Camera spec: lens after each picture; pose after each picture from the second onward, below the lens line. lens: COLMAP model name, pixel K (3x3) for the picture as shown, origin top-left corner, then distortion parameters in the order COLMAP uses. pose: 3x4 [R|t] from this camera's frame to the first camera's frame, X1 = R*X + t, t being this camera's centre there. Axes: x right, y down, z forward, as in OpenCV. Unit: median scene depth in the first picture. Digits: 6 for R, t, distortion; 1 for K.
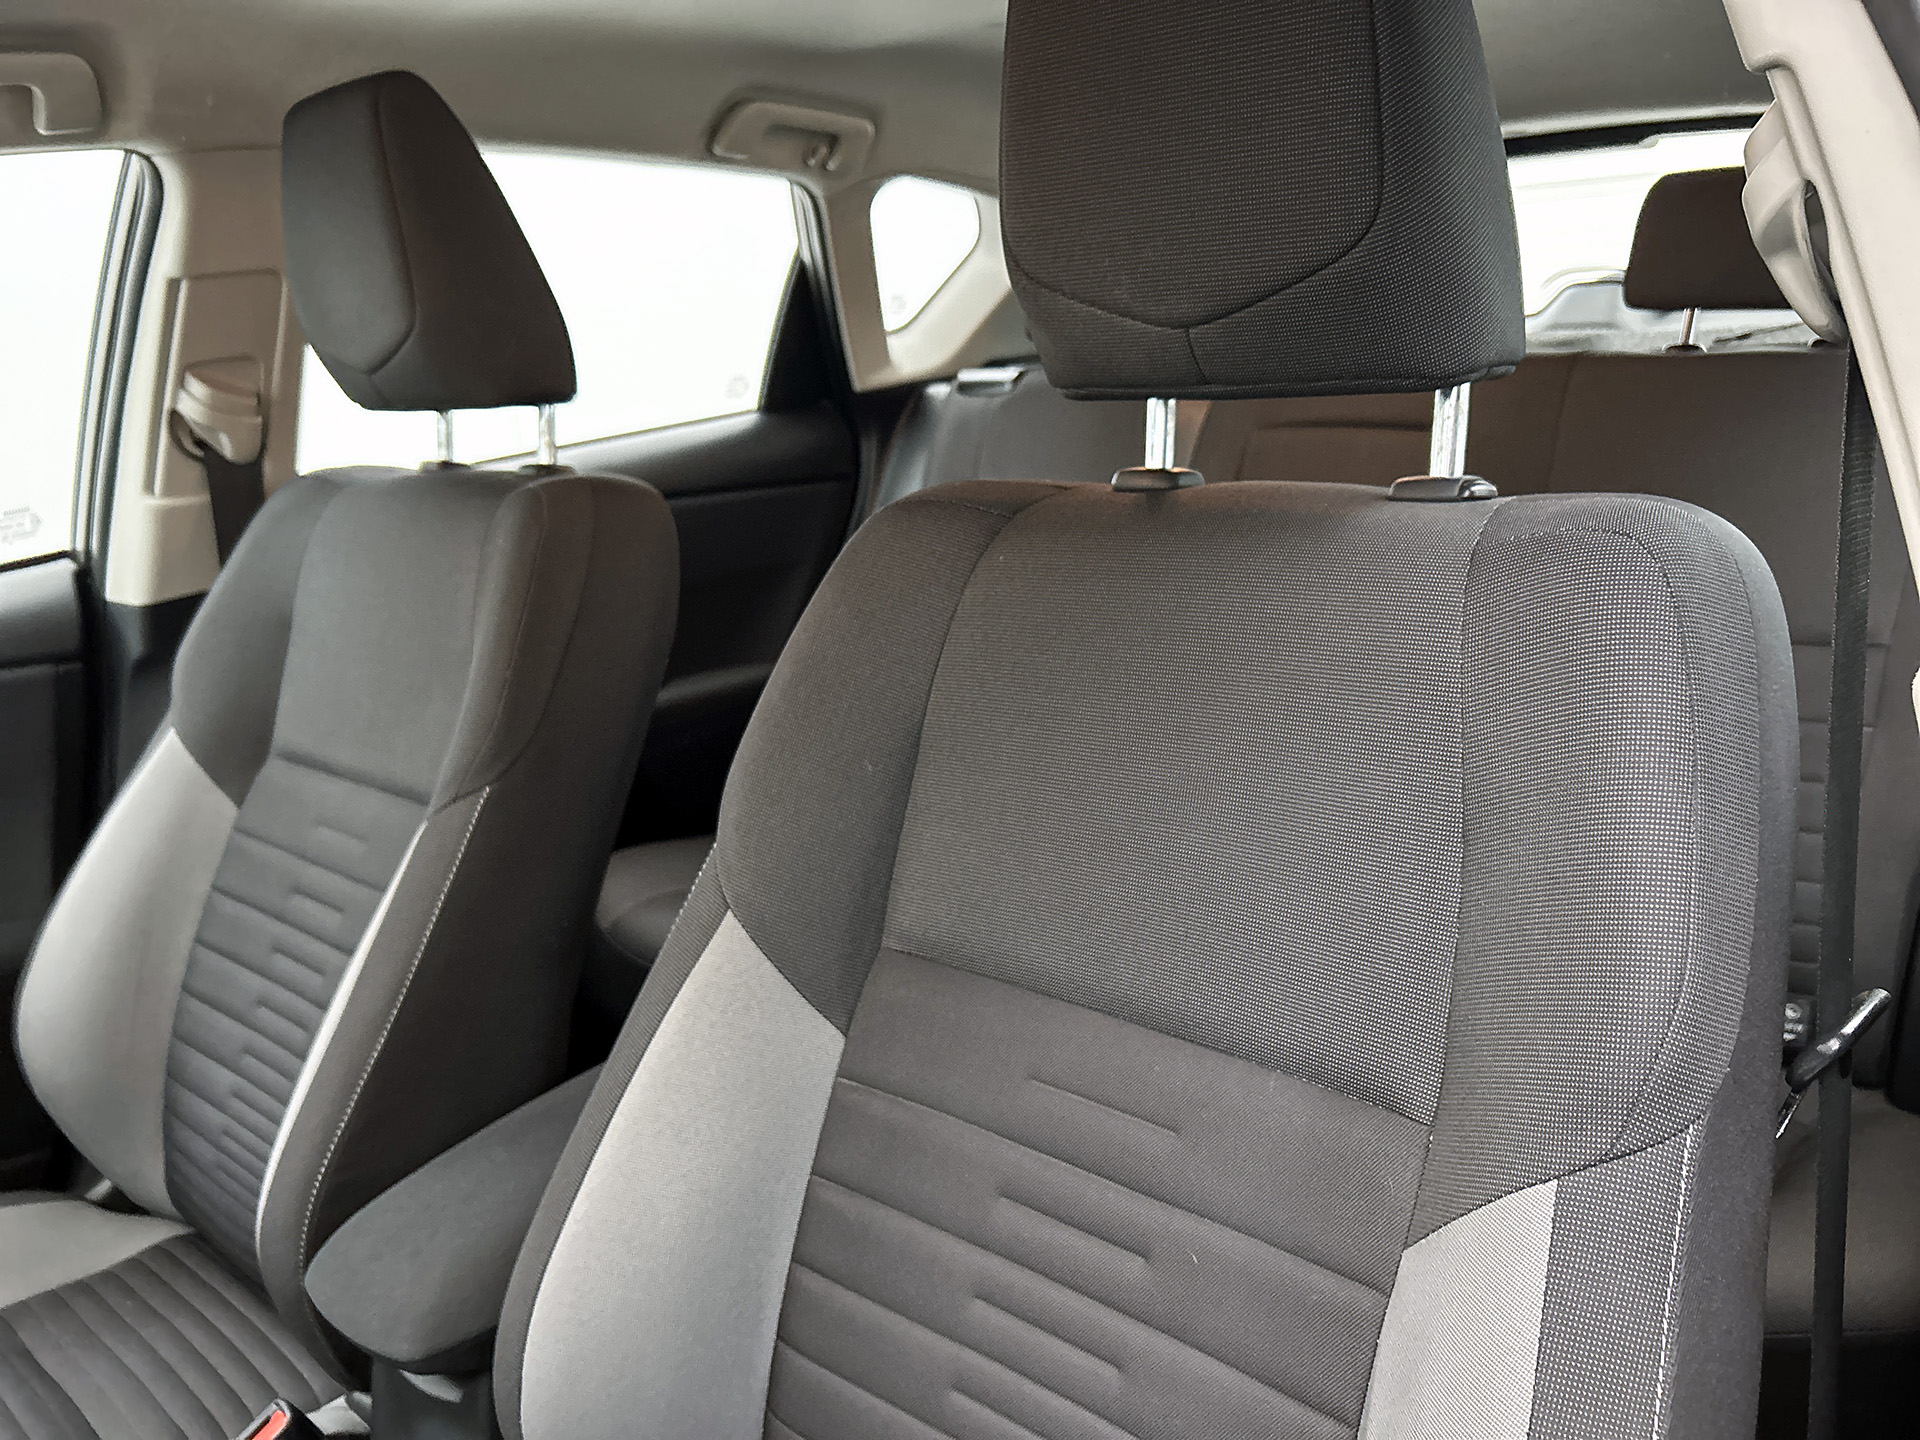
lens RADIAL K [[1465.4, 0, 960.6], [0, 1465.4, 725.3], [0, 0, 1]] dist [0.042048, -0.054478]
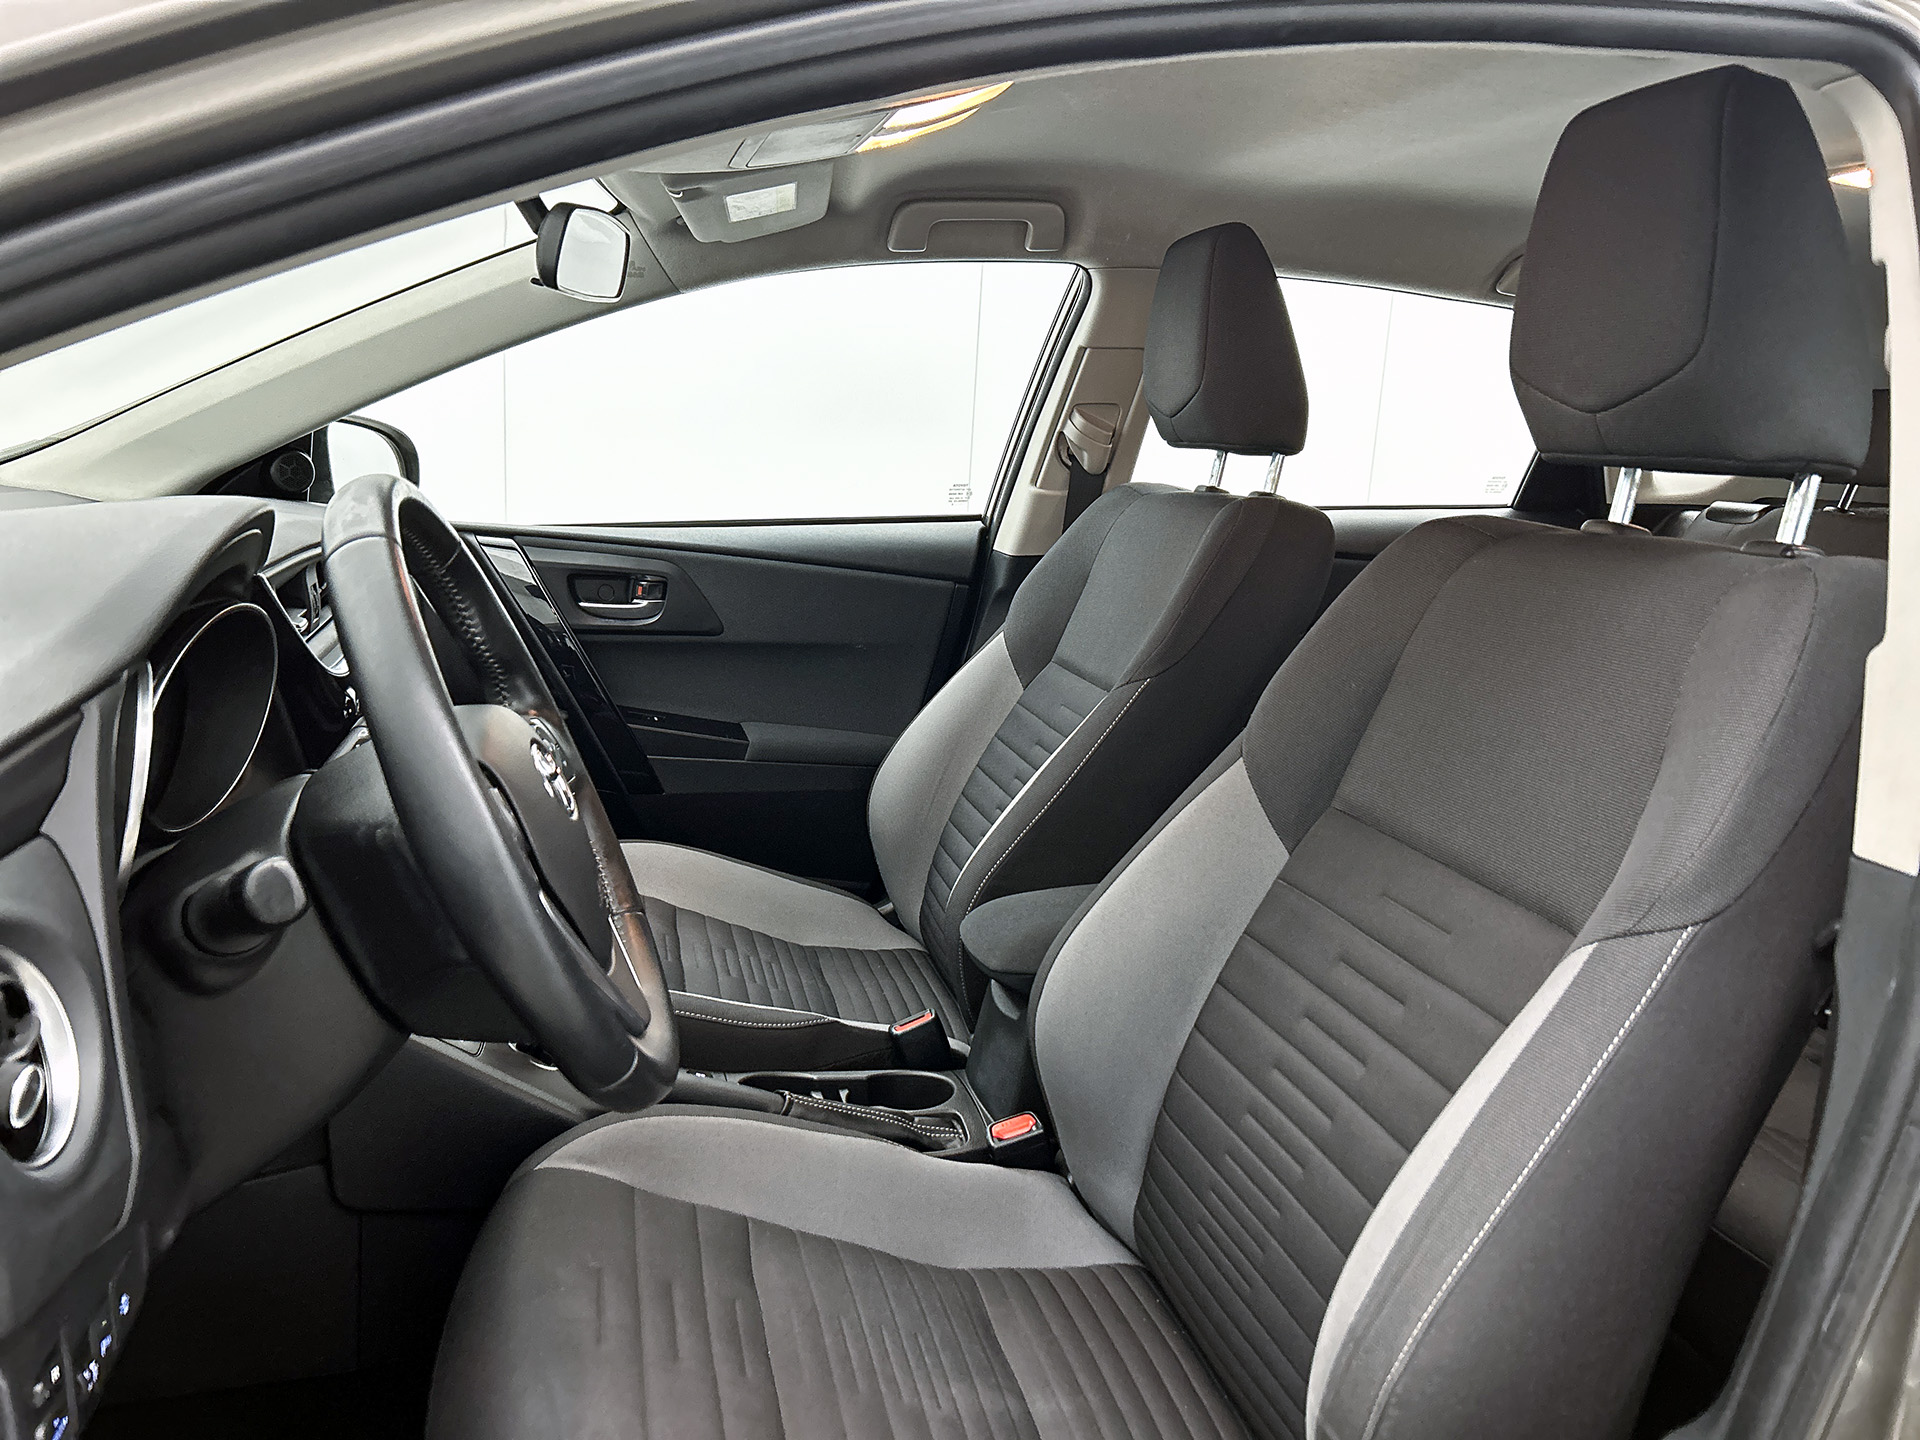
lens RADIAL K [[1465.4, 0, 948.8], [0, 1465.4, 732.5], [0, 0, 1]] dist [0.042048, -0.054478]
pose [[0.810039, 0.226289, -0.540953, 0.275084], [-0.266600, 0.963799, 0.003957, 0.115231], [0.522265, 0.141012, 0.841044, -0.303372]]
